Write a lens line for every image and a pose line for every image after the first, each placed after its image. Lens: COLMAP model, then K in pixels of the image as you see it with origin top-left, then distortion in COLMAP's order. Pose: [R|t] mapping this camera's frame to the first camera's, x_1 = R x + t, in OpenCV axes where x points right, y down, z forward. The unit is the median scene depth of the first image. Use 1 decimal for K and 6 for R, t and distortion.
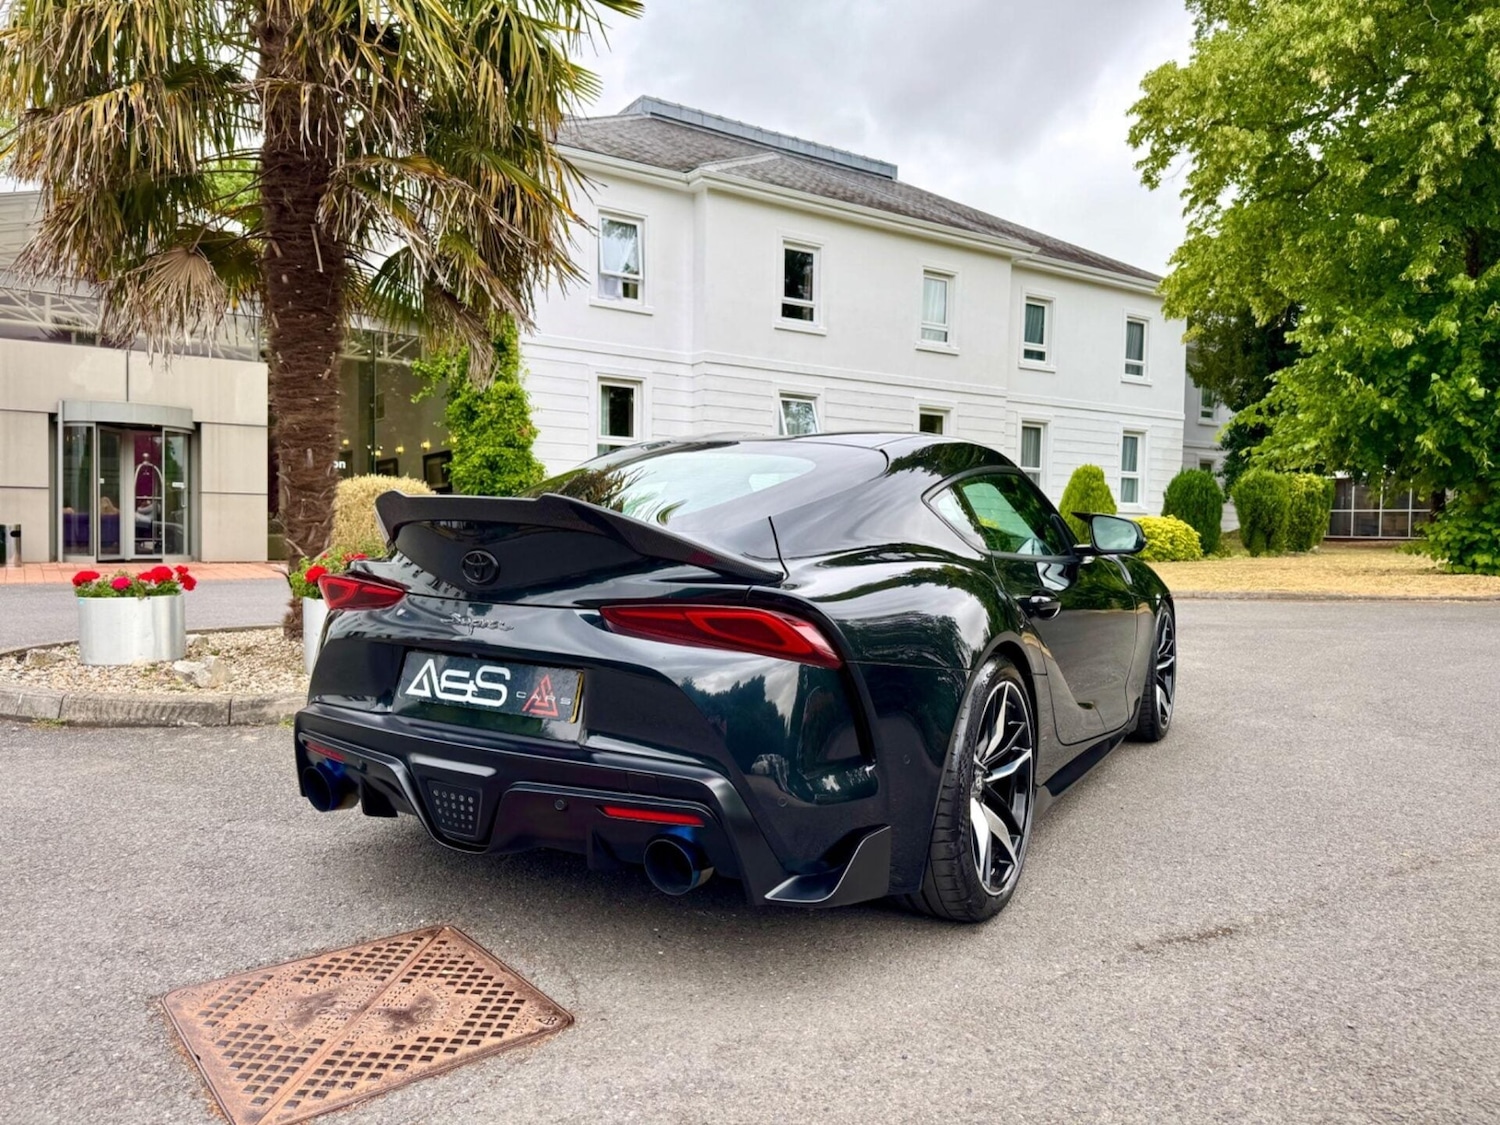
lens RADIAL K [[1052.3, 0, 750.5], [0, 1052.3, 567.9], [0, 0, 1]] dist [0.045482, -0.062595]
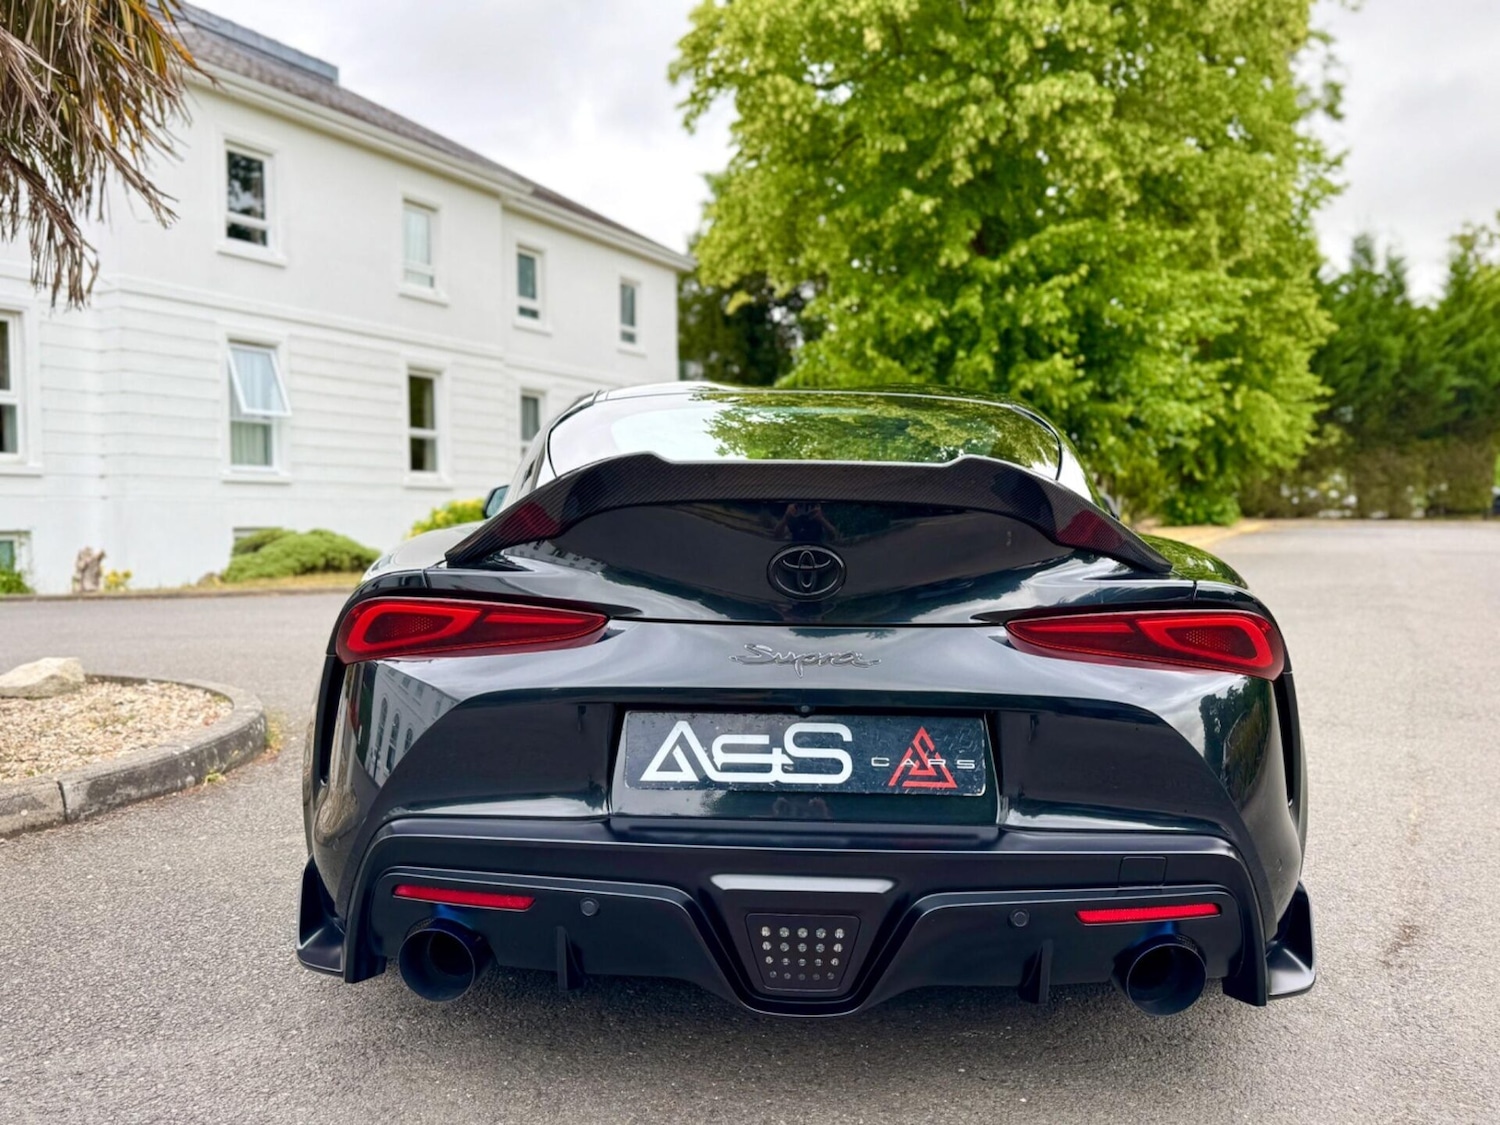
lens RADIAL K [[1213.1, 0, 751.1], [0, 1213.1, 568.8], [0, 0, 1]] dist [0.082060, -0.149545]
pose [[0.876922, -0.038988, 0.479048, -0.096414], [0.035390, 0.999237, 0.016542, -0.002338], [-0.479328, 0.002447, 0.877633, 0.055078]]
